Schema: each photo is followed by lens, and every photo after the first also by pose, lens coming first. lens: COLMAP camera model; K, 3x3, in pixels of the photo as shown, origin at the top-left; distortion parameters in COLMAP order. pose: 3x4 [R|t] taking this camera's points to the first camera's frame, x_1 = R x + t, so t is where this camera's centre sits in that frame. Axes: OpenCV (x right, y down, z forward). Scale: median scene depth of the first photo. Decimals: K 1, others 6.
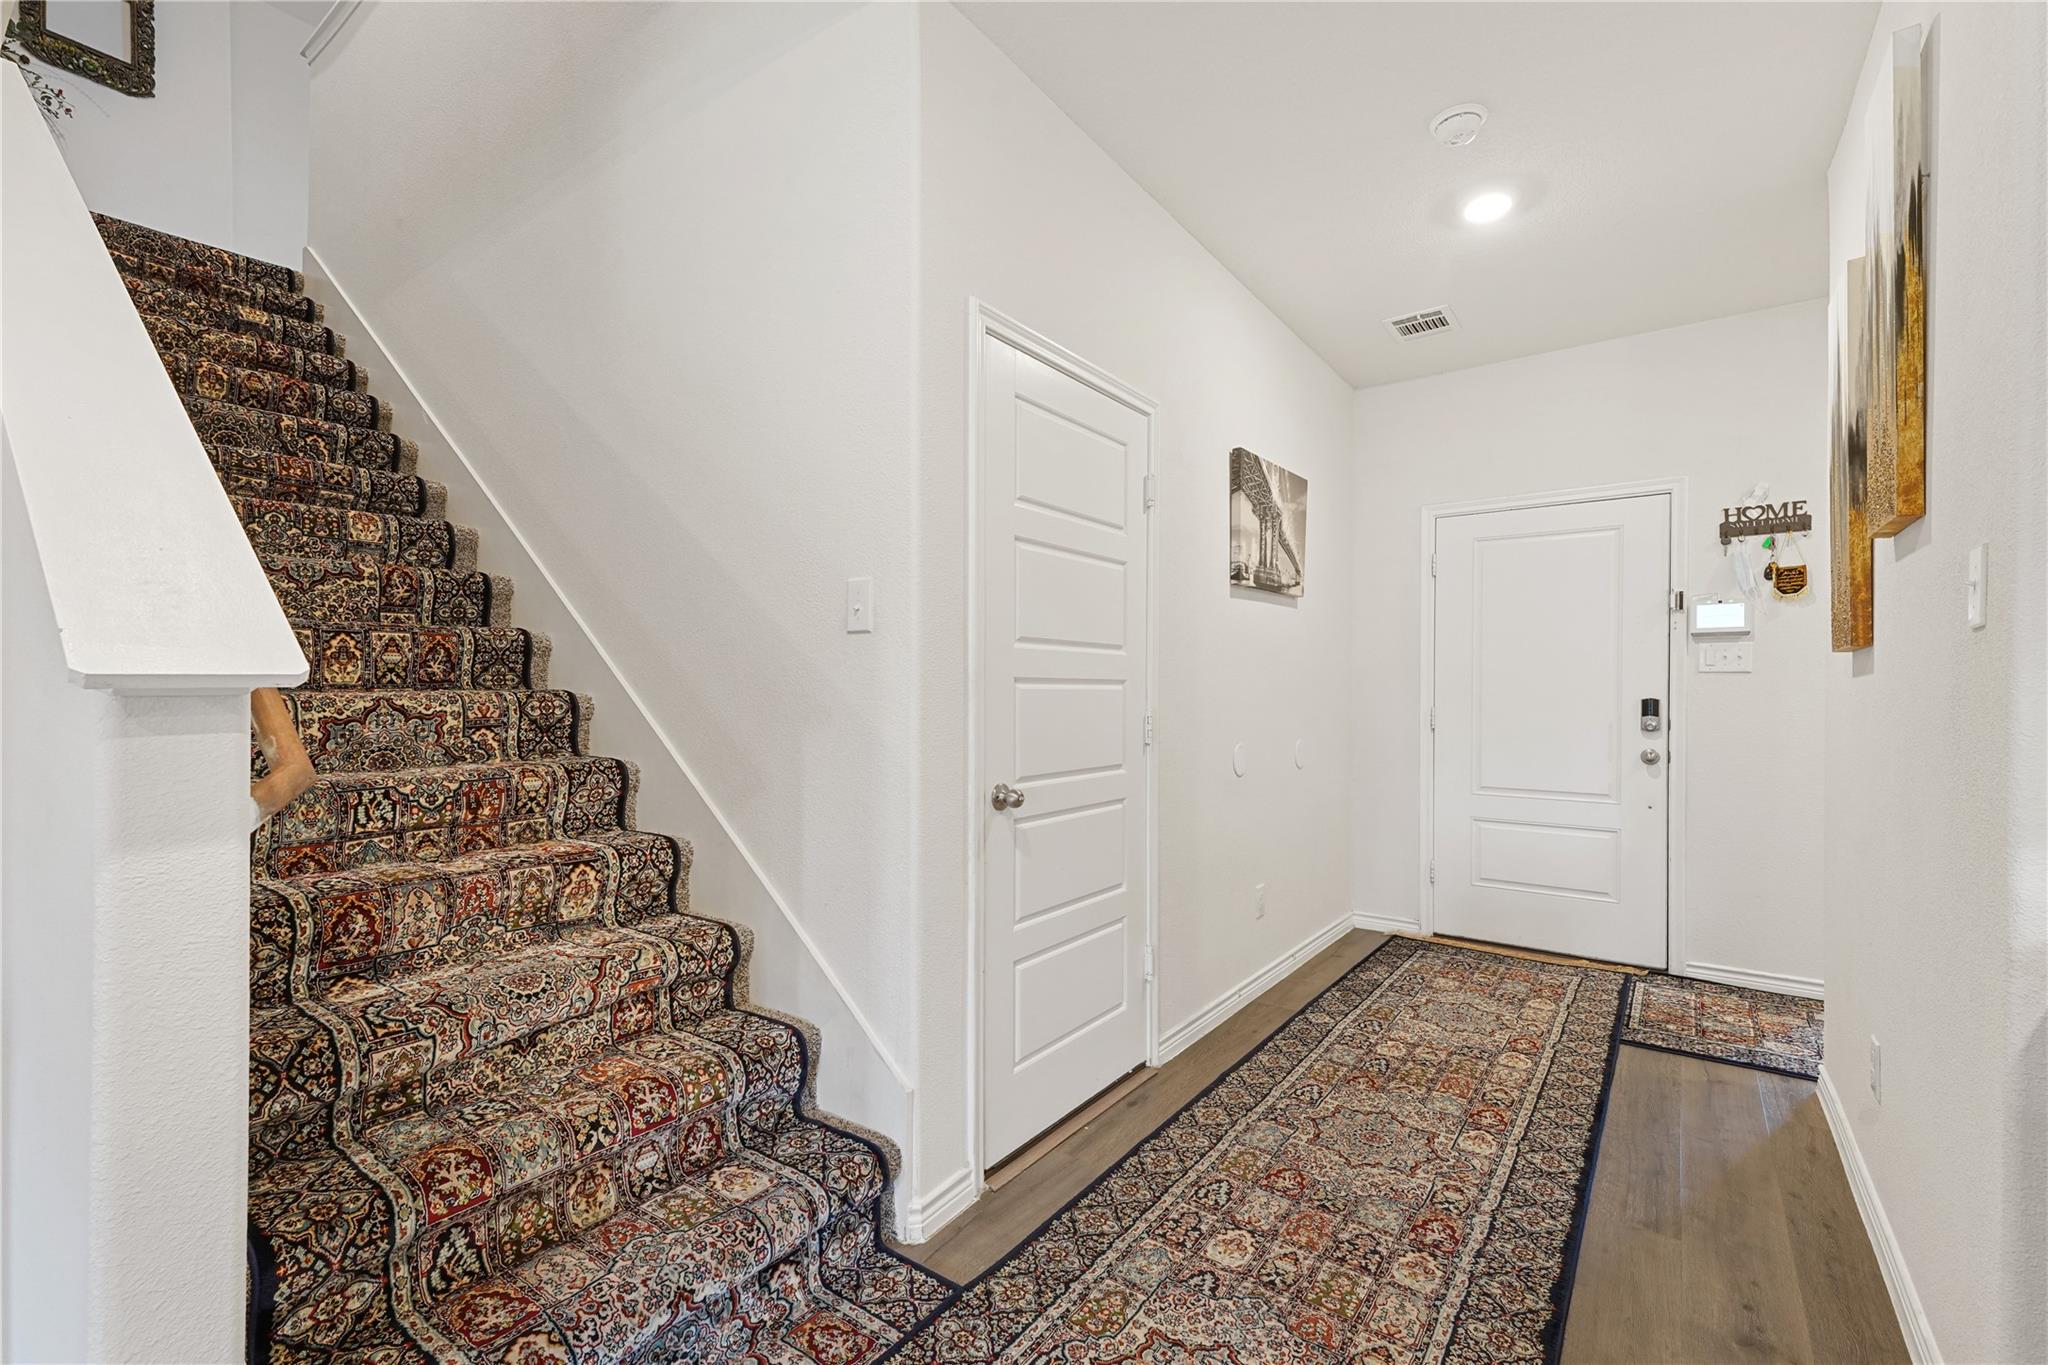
lens RADIAL K [[886.3, 0, 1024.7], [0, 886.3, 692.9], [0, 0, 1]] dist [0.010627, -0.000089]
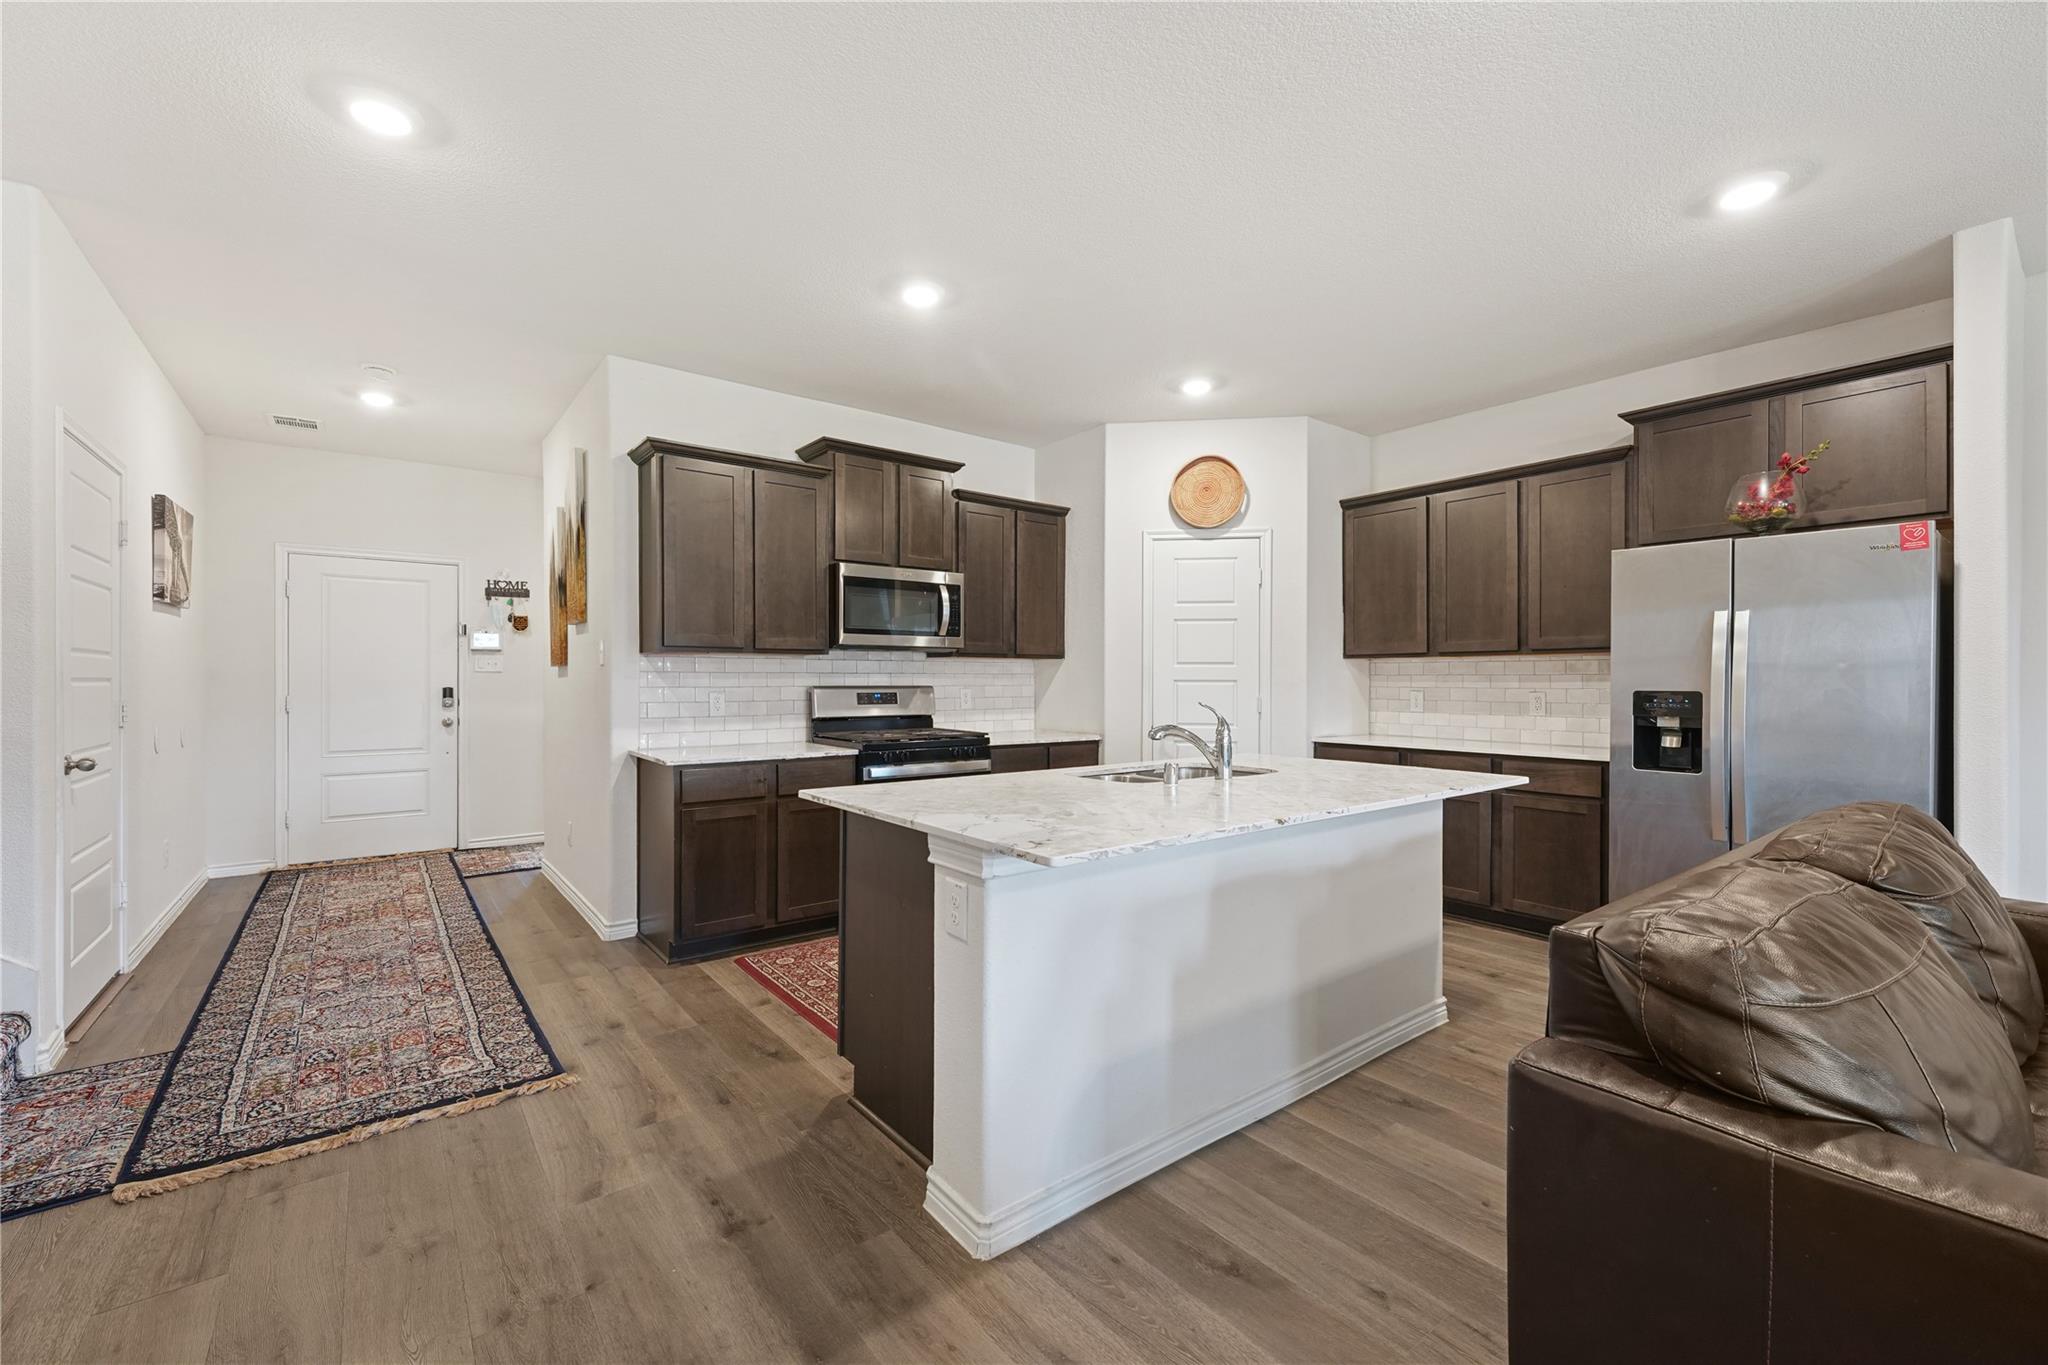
lens RADIAL K [[827.5, 0, 1011.4], [0, 827.5, 687.5], [0, 0, 1]] dist [0.001364, 0.000214]
pose [[0.277741, -0.010249, 0.960601, -0.523757], [0.001191, 0.999946, 0.010324, -0.008151], [-0.960655, -0.001724, 0.277738, -0.469548]]
